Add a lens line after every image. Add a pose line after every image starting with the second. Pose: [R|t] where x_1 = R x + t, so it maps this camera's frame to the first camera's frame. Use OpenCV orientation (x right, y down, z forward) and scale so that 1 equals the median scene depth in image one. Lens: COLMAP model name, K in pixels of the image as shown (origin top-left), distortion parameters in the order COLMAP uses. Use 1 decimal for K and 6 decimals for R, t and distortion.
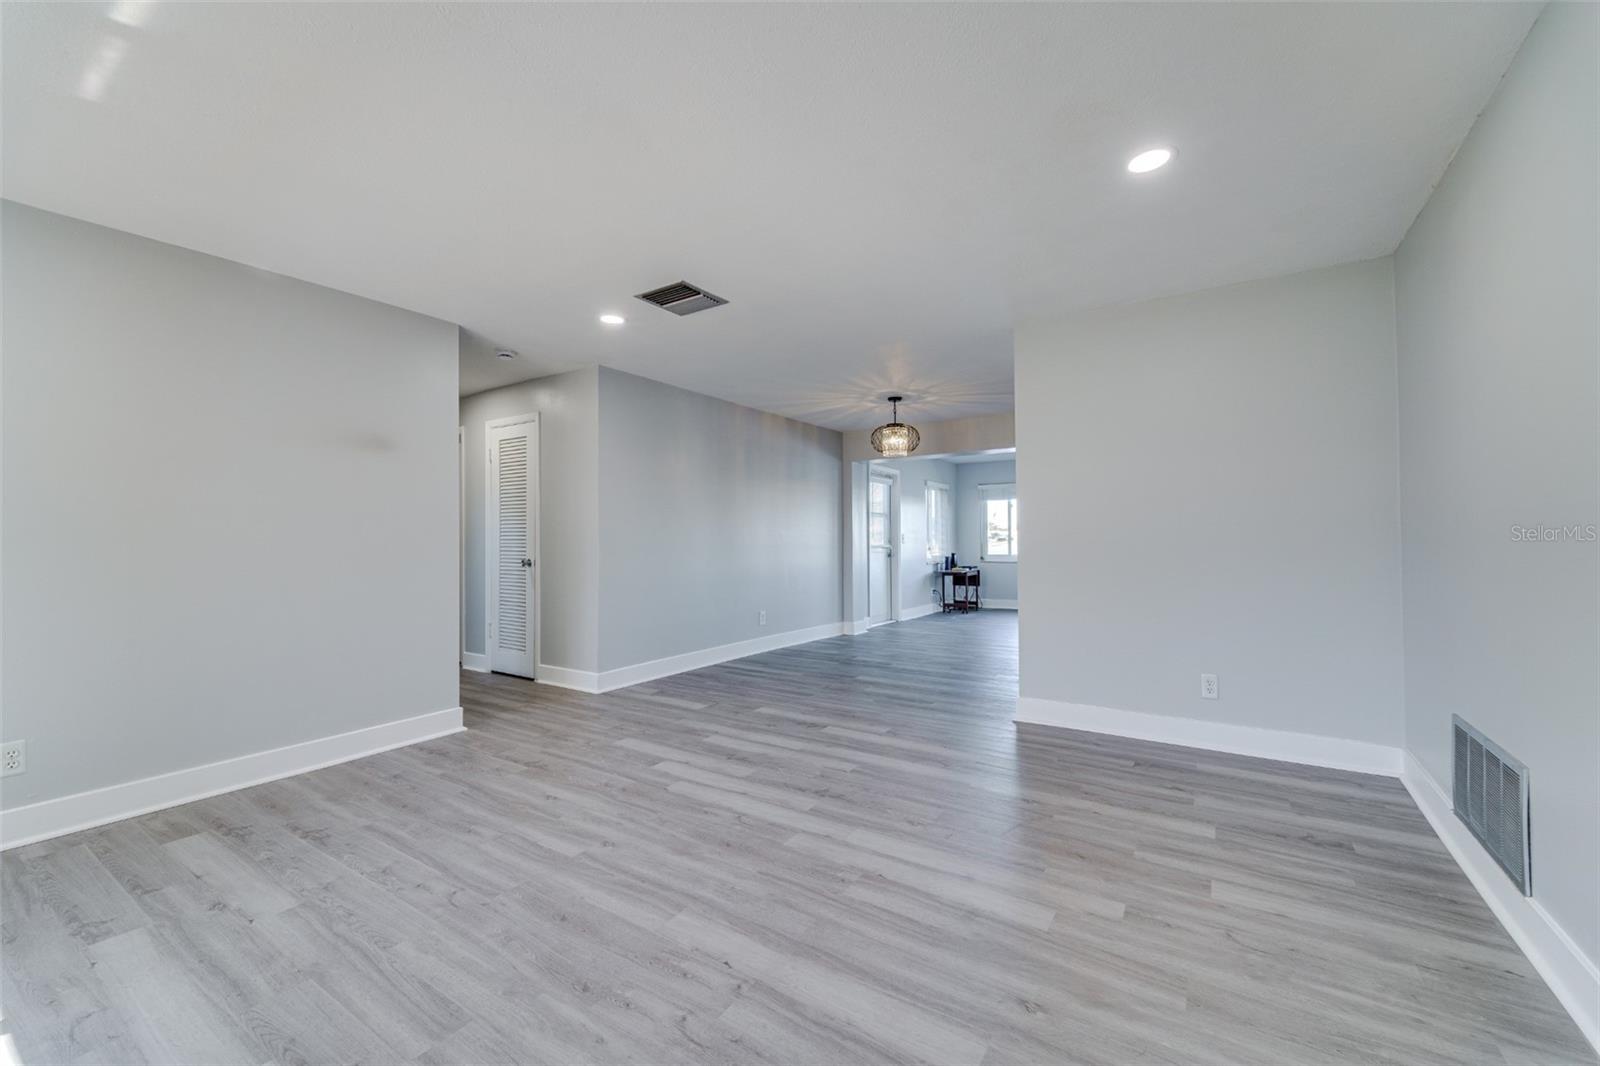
lens RADIAL K [[649.7, 0, 800.5], [0, 649.7, 538.2], [0, 0, 1]] dist [0.001429, -0.001719]
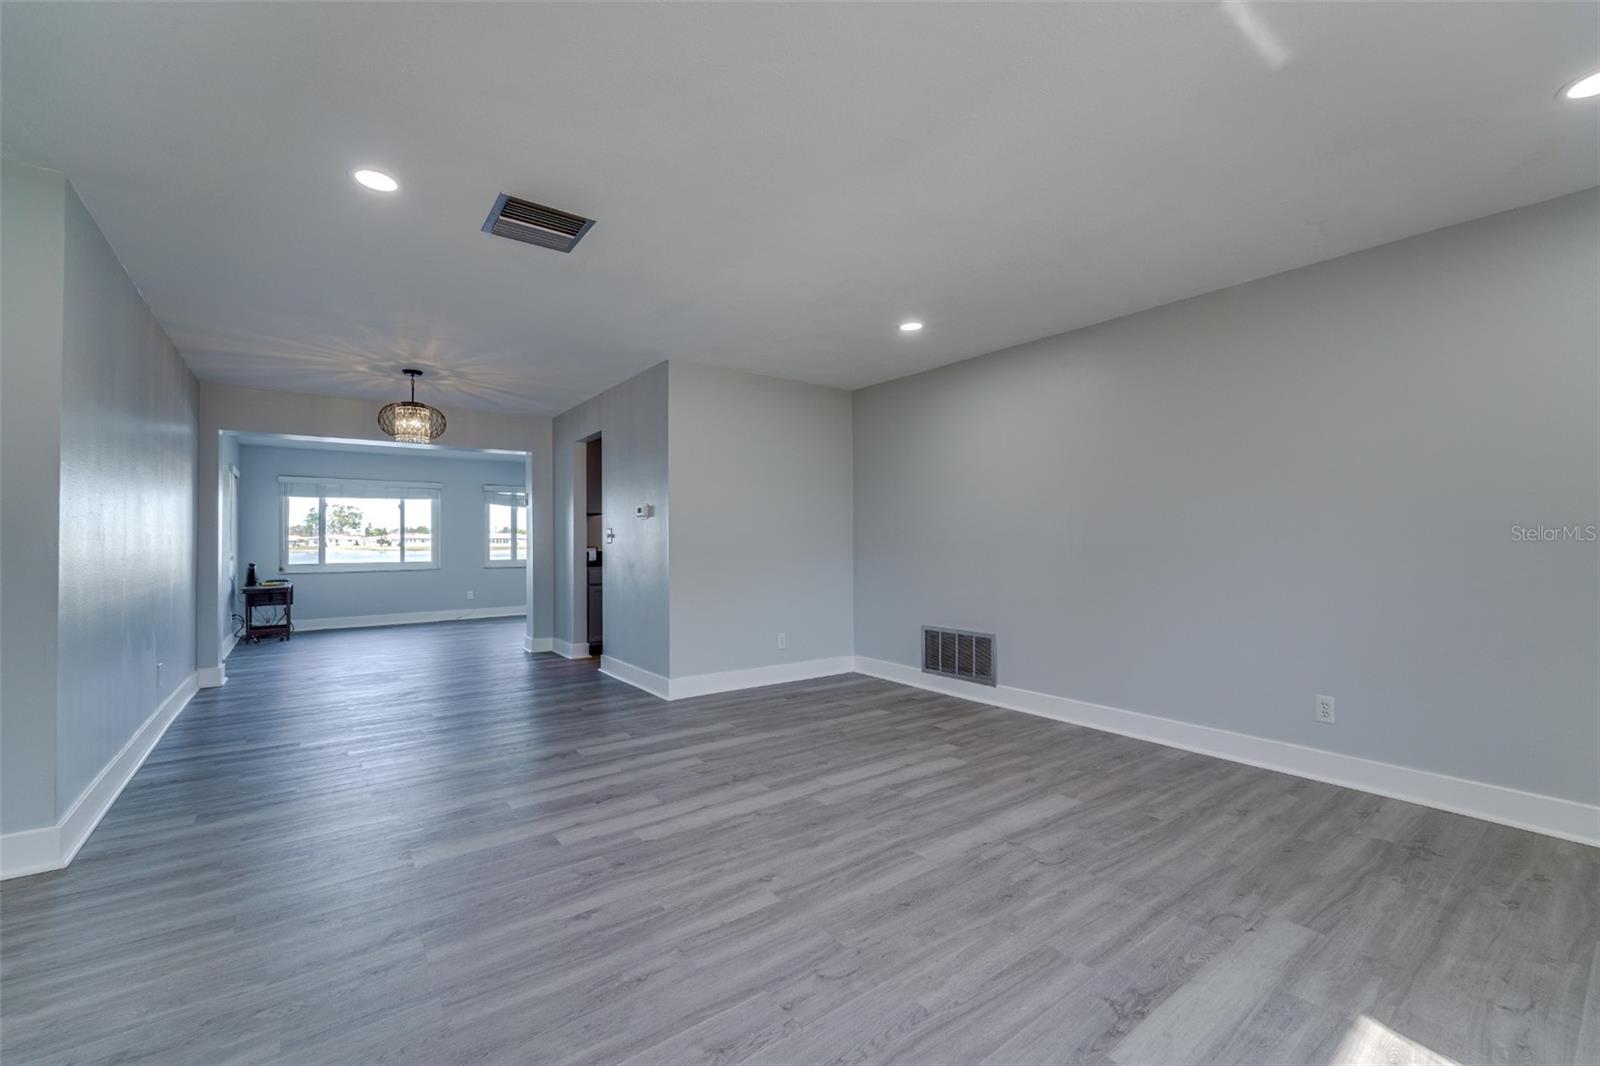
lens RADIAL K [[662.7, 0, 795.0], [0, 662.7, 522.2], [0, 0, 1]] dist [-0.000661, -0.001255]
pose [[0.330222, 0.033880, 0.943295, -0.950342], [0.001217, 0.999340, -0.036319, 0.012278], [-0.943902, 0.013141, 0.329963, 0.538695]]
